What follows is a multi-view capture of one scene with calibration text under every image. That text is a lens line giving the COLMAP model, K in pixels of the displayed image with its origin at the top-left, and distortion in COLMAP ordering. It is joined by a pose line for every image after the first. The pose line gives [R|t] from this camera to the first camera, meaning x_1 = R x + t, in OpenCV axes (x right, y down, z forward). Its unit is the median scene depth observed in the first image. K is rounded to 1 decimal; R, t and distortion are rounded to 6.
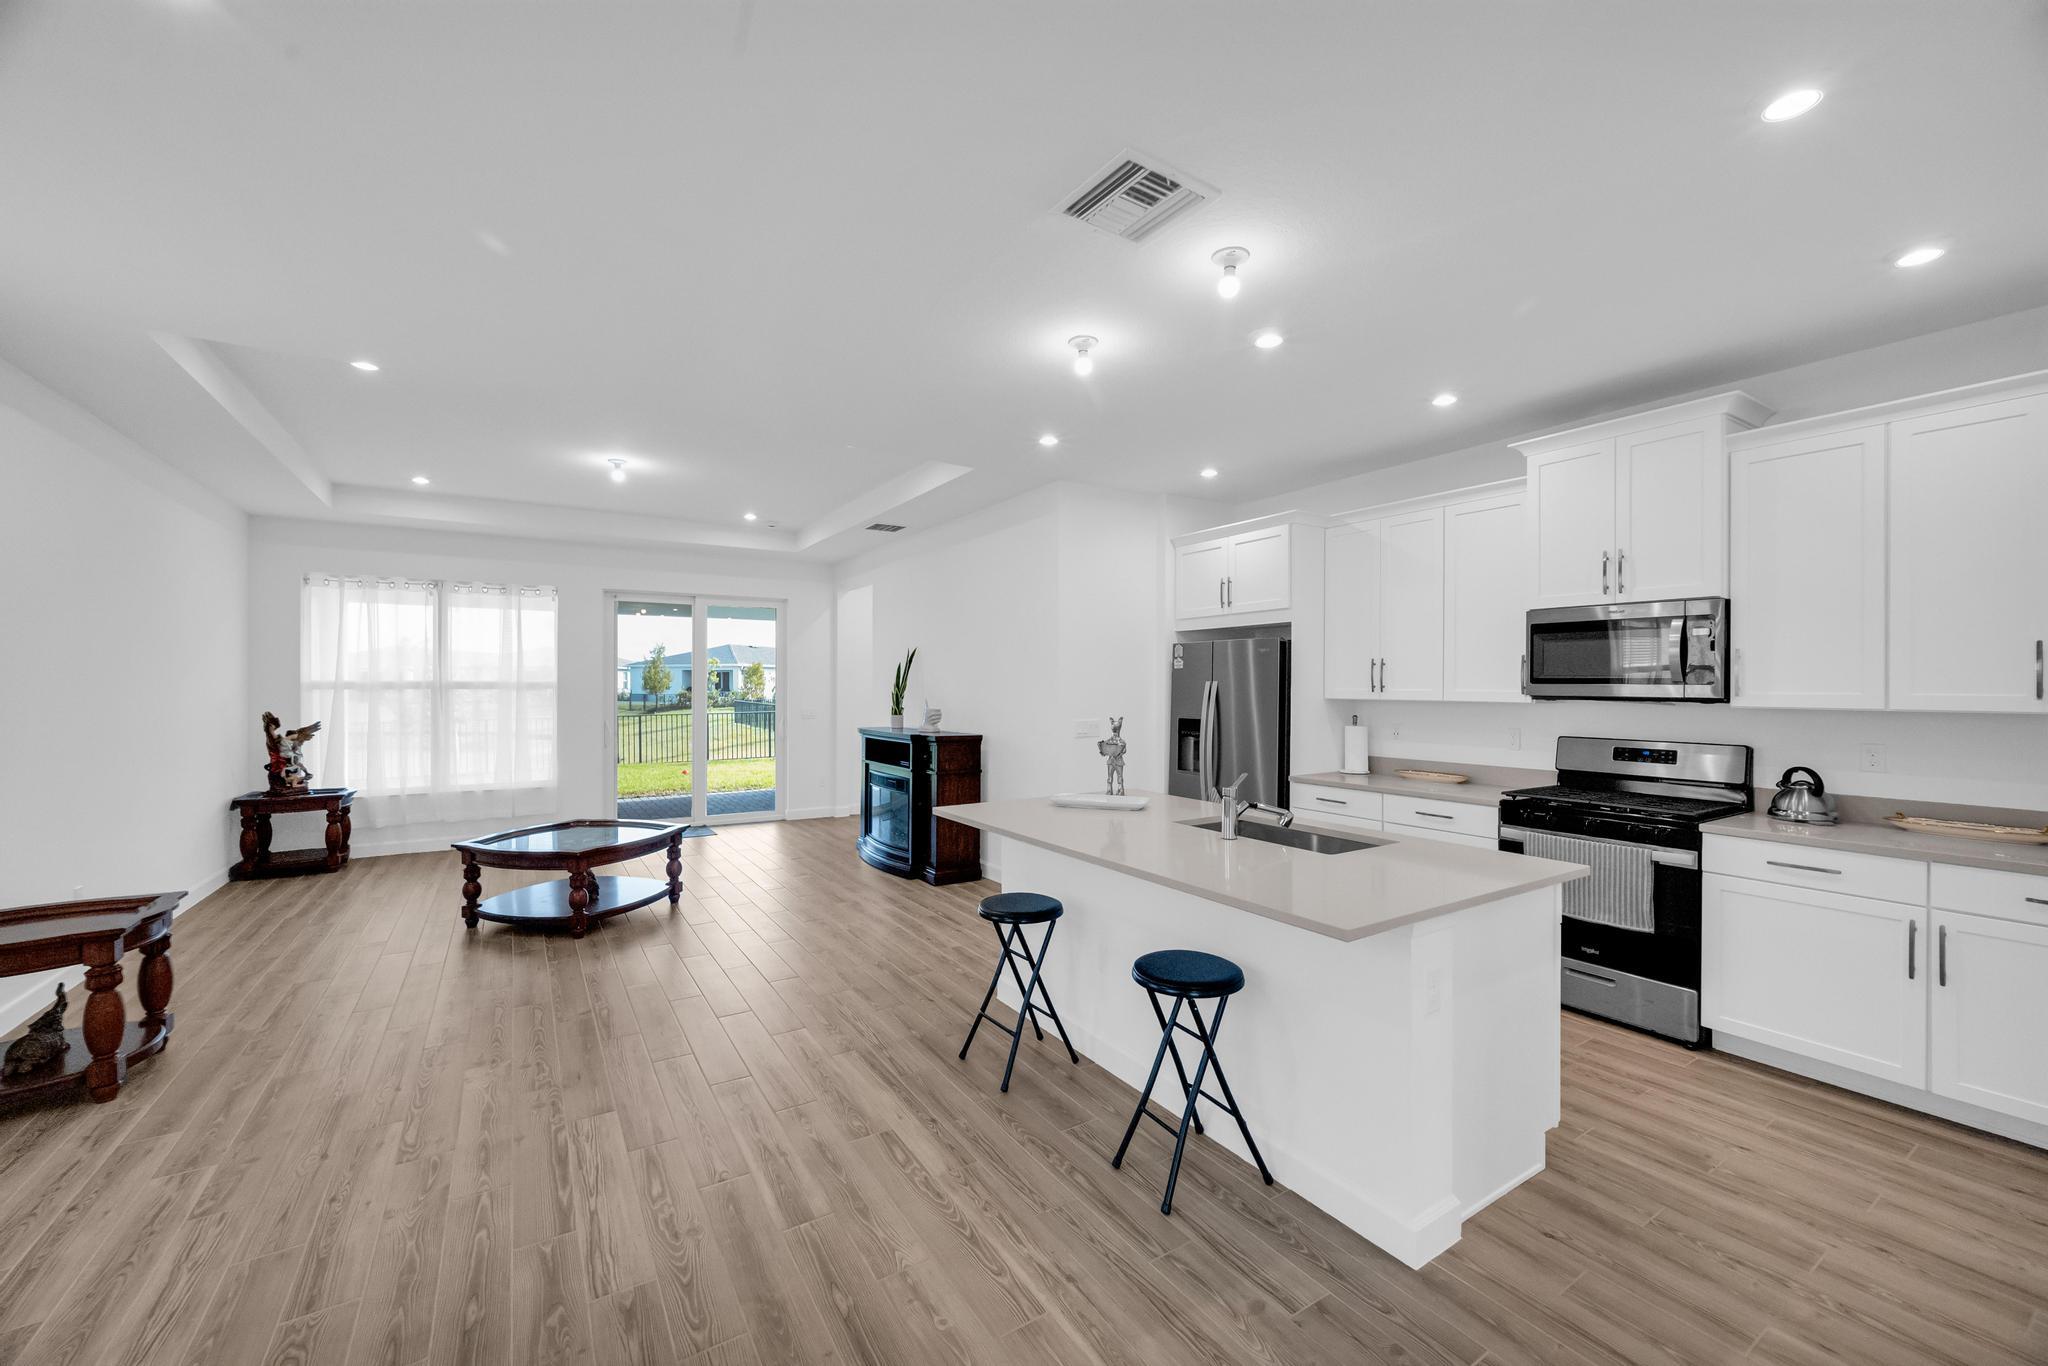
lens RADIAL K [[802.8, 0, 1015.6], [0, 802.8, 682.2], [0, 0, 1]] dist [0.000254, -0.000077]
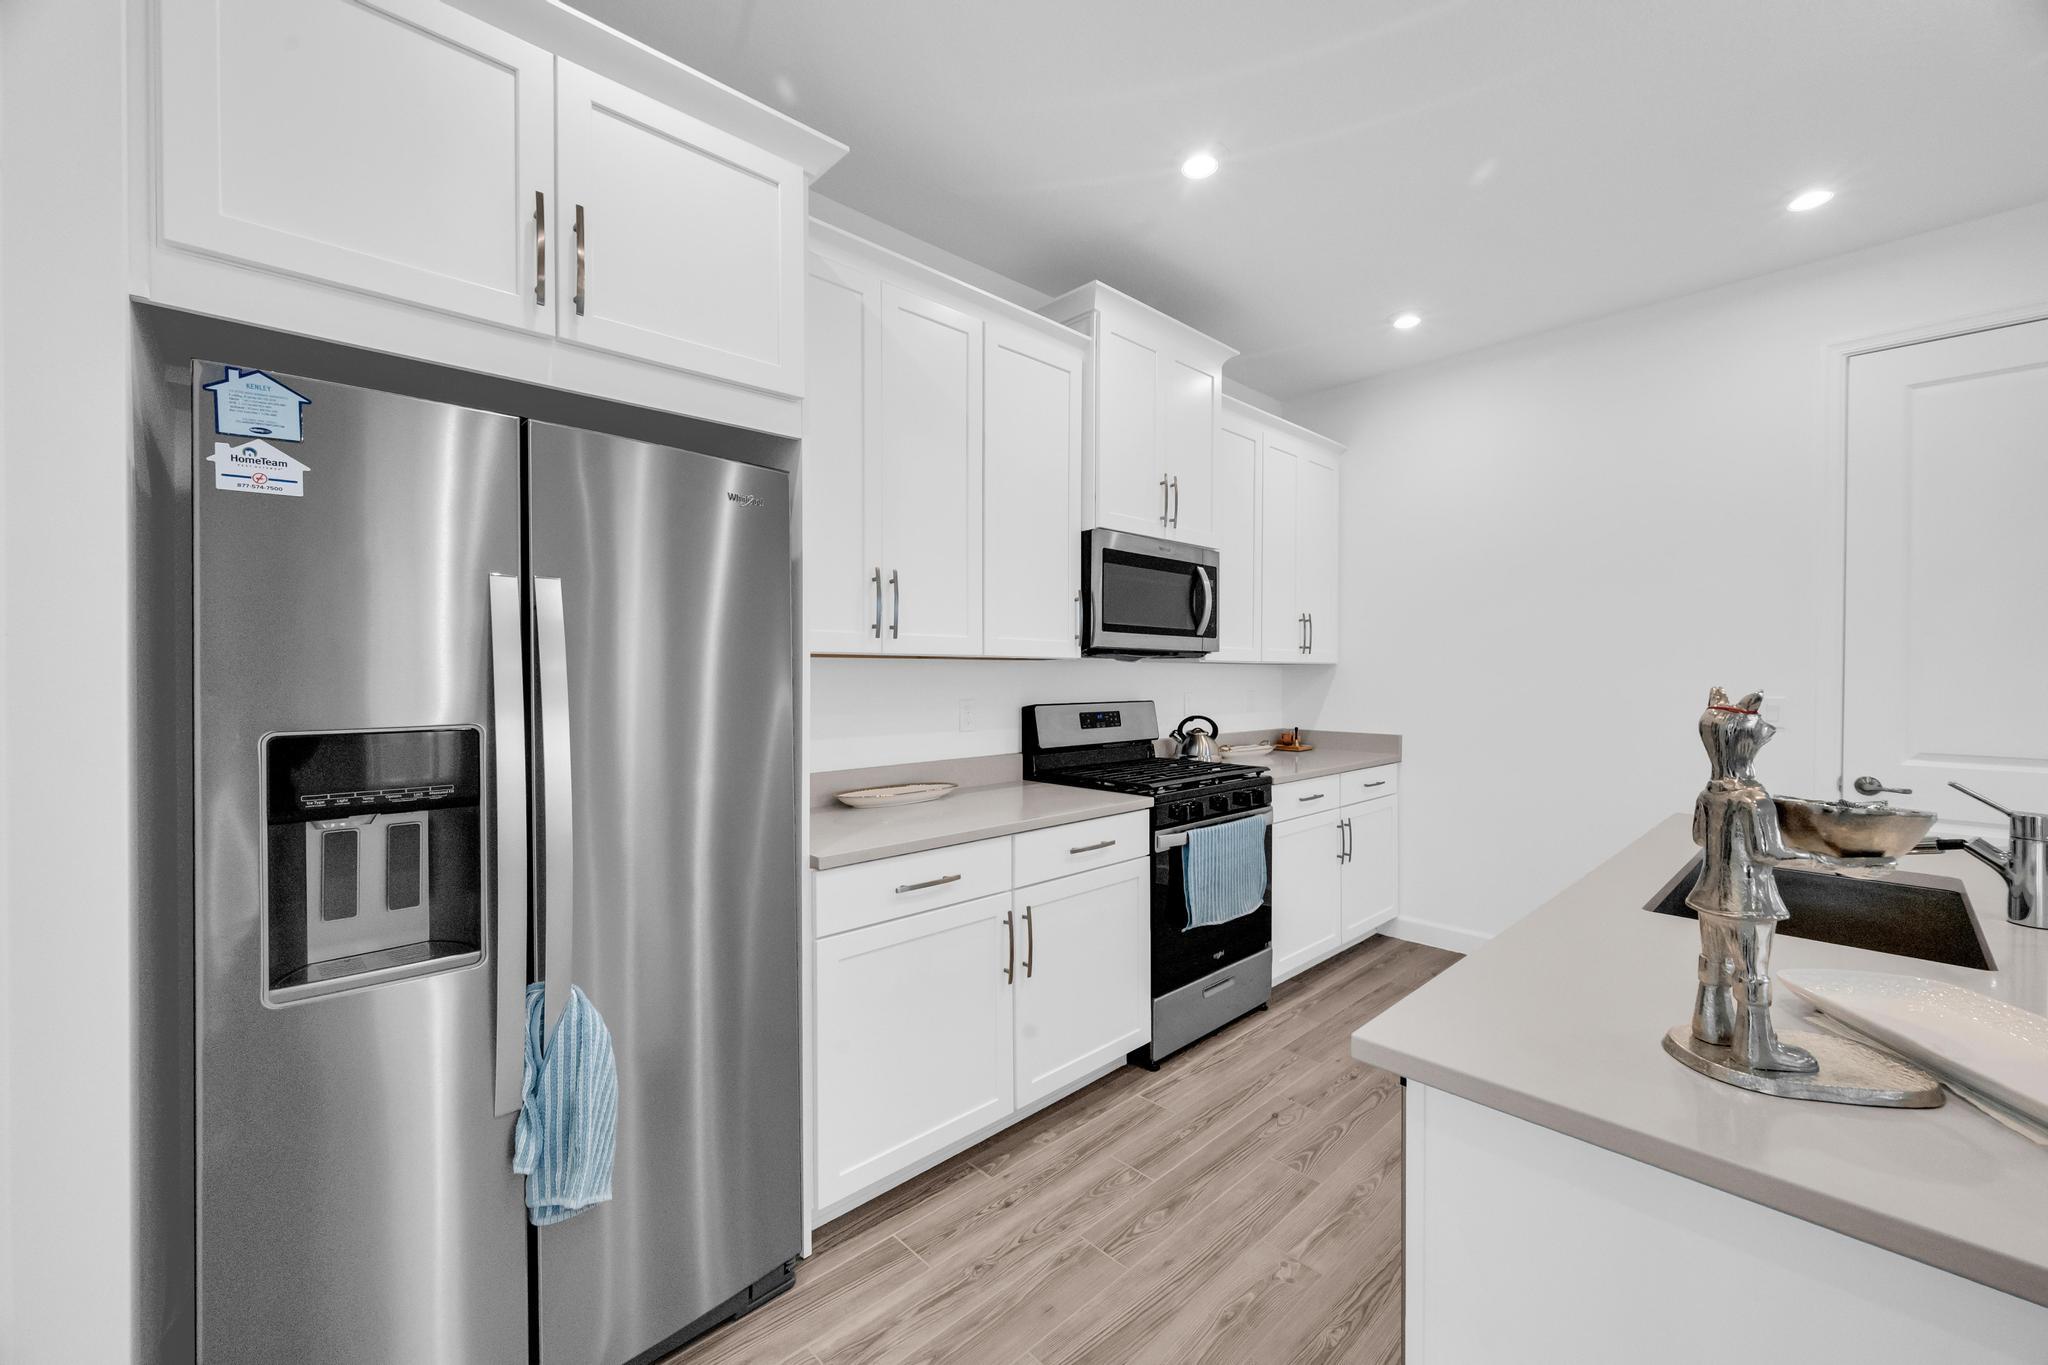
lens RADIAL K [[802.8, 0, 1015.6], [0, 802.8, 681.7], [0, 0, 1]] dist [0.000254, -0.000077]
pose [[-0.187452, -0.012304, 0.982197, -0.052874], [-0.006162, 0.999917, 0.011350, 0.041139], [-0.982254, -0.003925, -0.187512, 1.259960]]
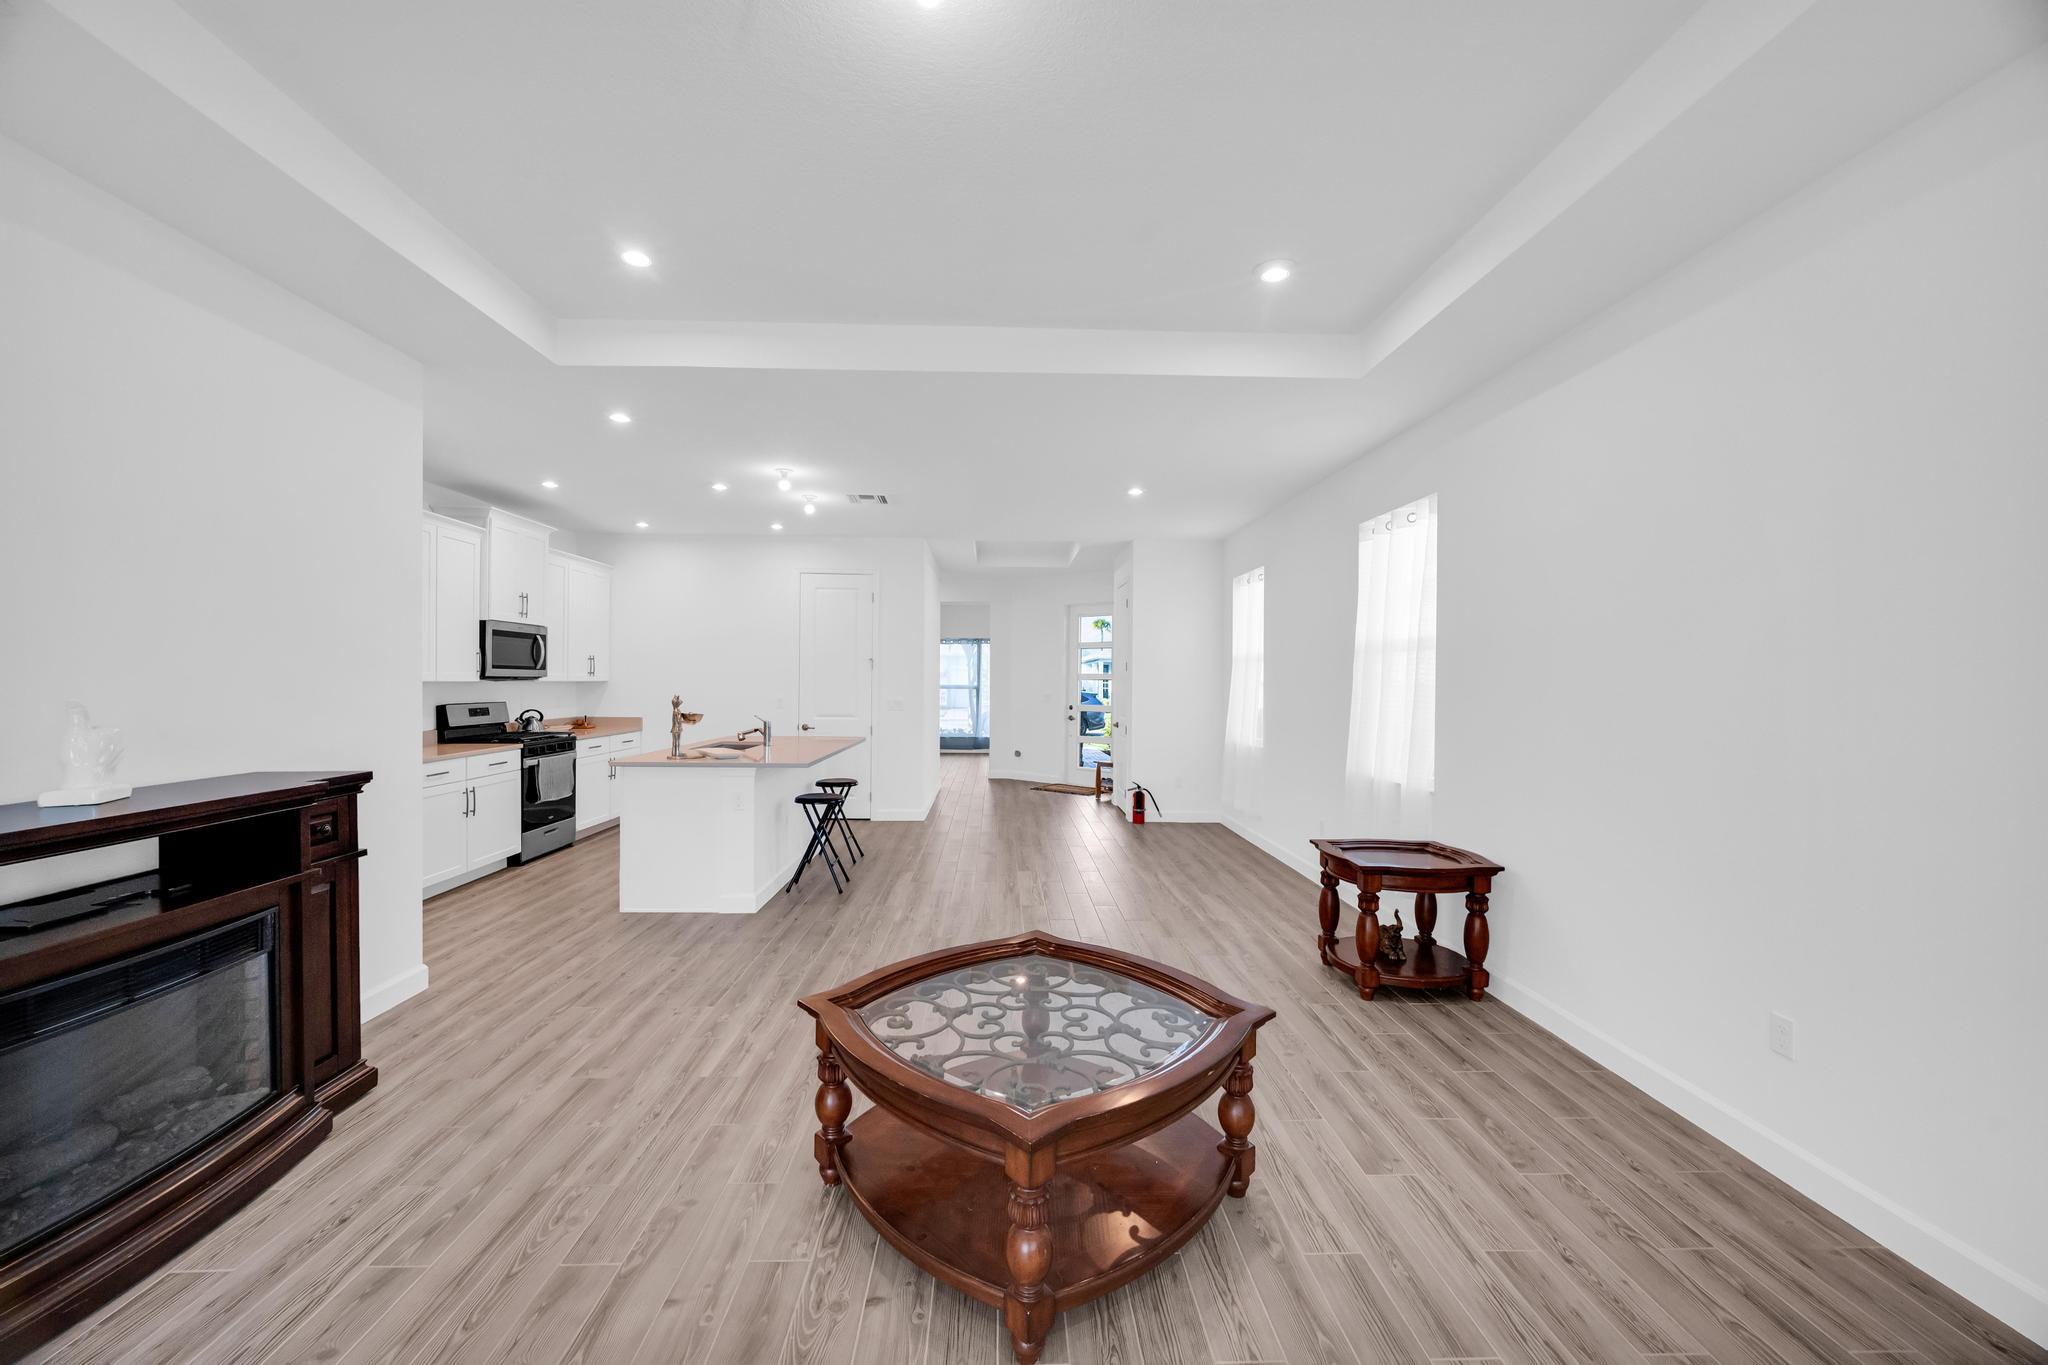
lens RADIAL K [[802.8, 0, 1015.6], [0, 802.8, 681.7], [0, 0, 1]] dist [0.000254, -0.000077]
pose [[-0.860293, -0.010181, 0.509699, -1.023978], [-0.012159, 0.999926, -0.000550, 0.016266], [-0.509655, -0.006671, -0.860353, 1.874098]]
